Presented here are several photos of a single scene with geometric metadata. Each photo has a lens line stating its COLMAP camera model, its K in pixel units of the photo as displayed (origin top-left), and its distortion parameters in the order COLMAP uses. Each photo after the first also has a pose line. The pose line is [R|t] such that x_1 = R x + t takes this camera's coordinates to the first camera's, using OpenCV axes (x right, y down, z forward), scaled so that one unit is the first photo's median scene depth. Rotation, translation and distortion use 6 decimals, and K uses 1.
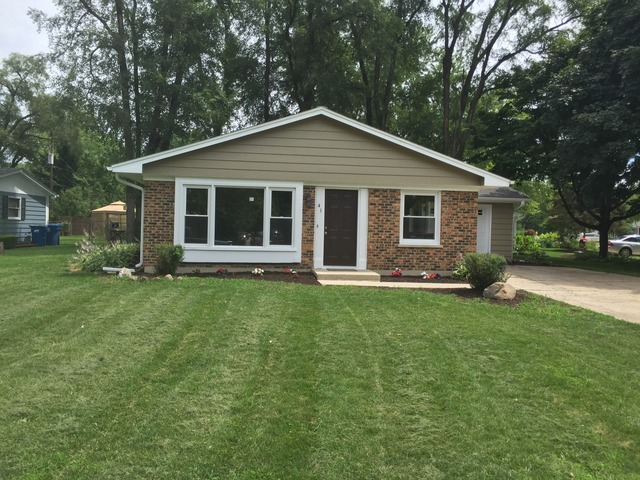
lens RADIAL K [[549.4, 0, 320.0], [0, 549.4, 240.0], [0, 0, 1]] dist [0.076692, -0.095814]
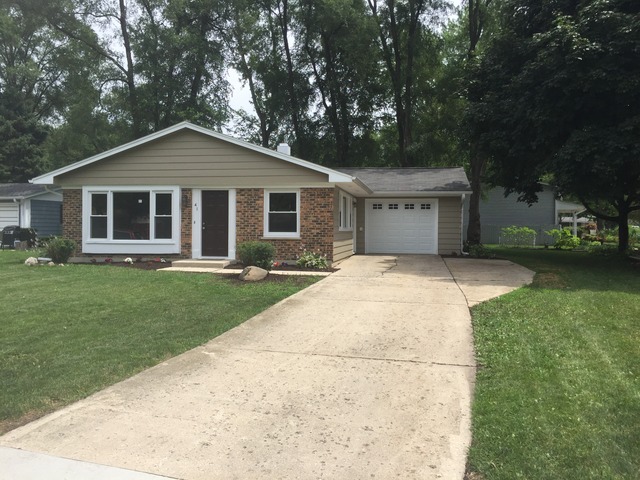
lens RADIAL K [[549.4, 0, 320.0], [0, 549.4, 240.0], [0, 0, 1]] dist [0.076692, -0.095814]
pose [[0.955314, -0.012543, -0.295327, 0.600761], [0.011852, 0.999921, -0.004128, 0.020572], [0.295356, 0.000443, 0.955387, -0.044318]]
